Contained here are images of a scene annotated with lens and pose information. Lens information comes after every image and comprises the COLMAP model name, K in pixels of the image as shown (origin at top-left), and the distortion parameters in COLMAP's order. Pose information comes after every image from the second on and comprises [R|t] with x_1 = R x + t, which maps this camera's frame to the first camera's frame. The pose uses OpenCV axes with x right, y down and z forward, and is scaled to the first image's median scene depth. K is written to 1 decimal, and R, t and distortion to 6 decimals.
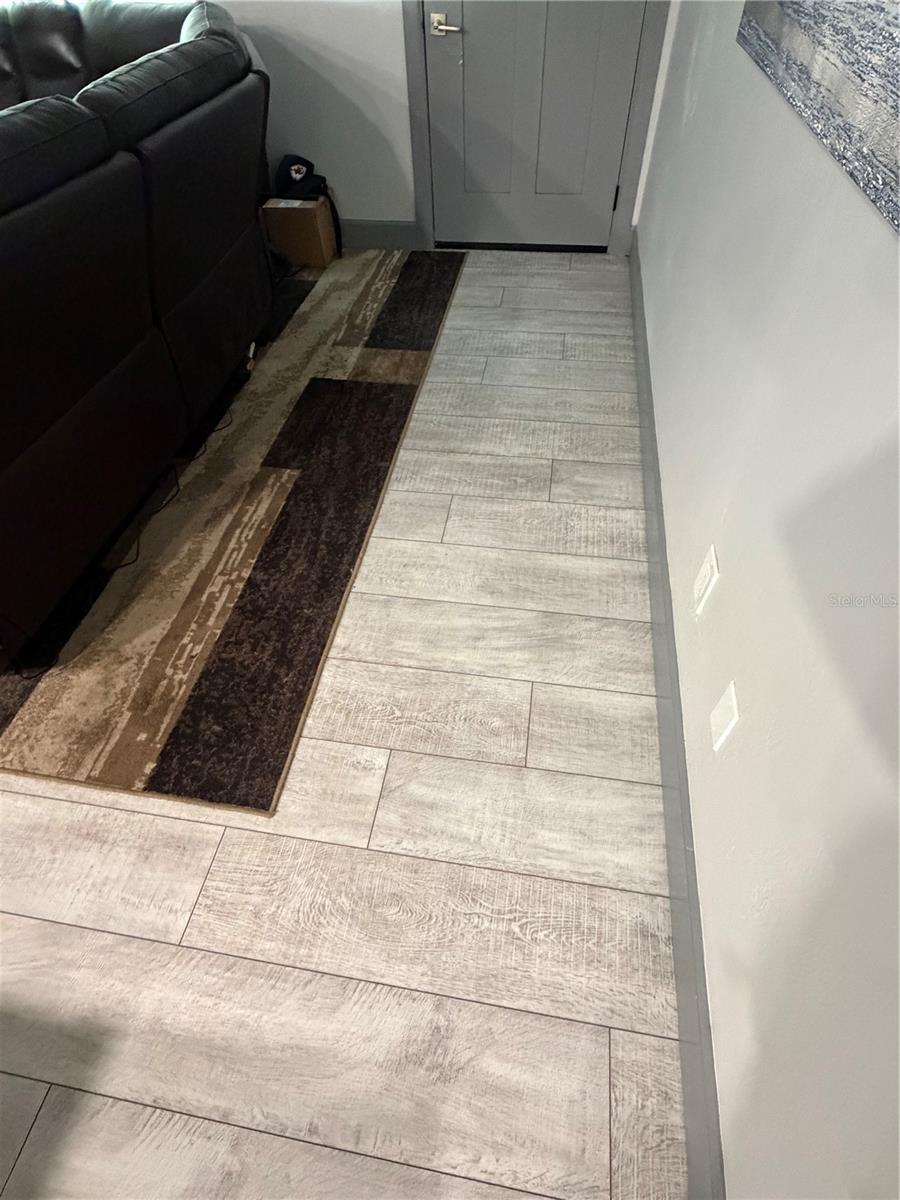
lens RADIAL K [[595.3, 0, 445.7], [0, 595.3, 602.9], [0, 0, 1]] dist [0.002930, -0.000285]
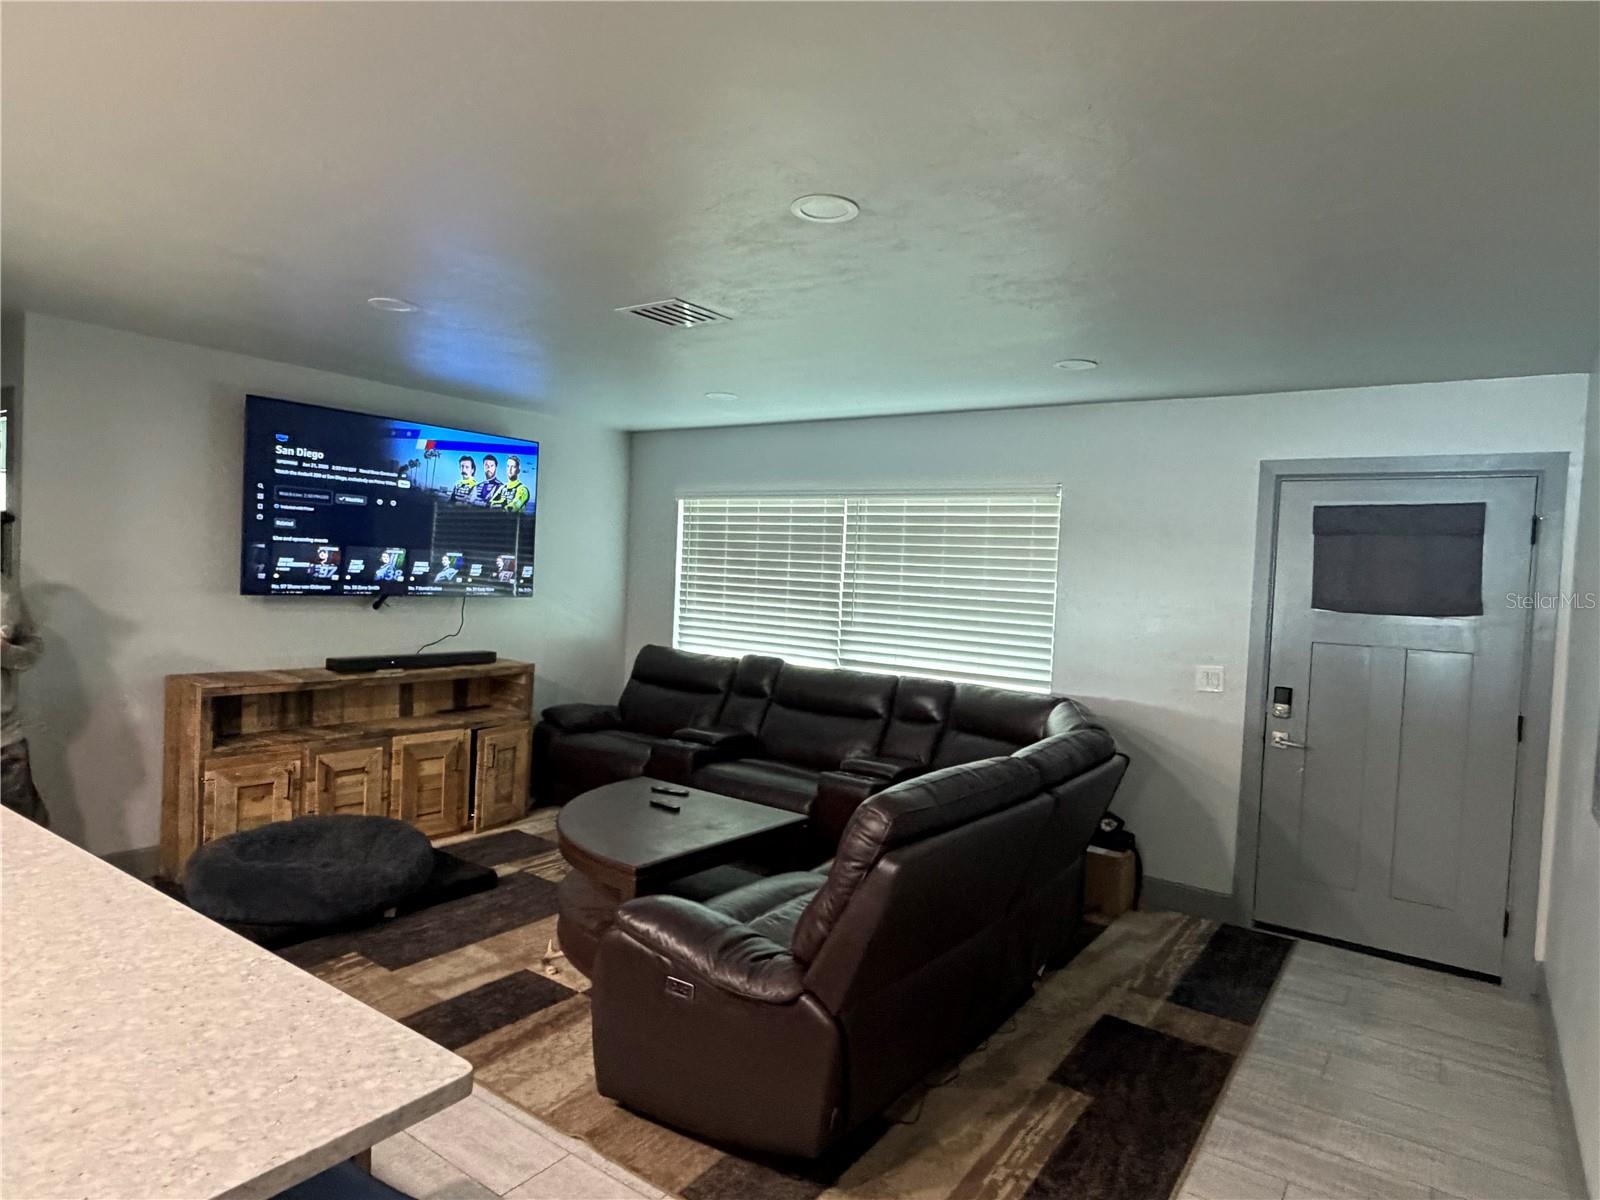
lens RADIAL K [[939.1, 0, 795.7], [0, 939.1, 598.1], [0, 0, 1]] dist [-0.010236, -0.000342]
pose [[0.894771, 0.085287, -0.438305, -0.077140], [-0.386939, 0.637990, -0.665768, 0.324249], [0.222852, 0.765307, 0.603856, -0.406315]]
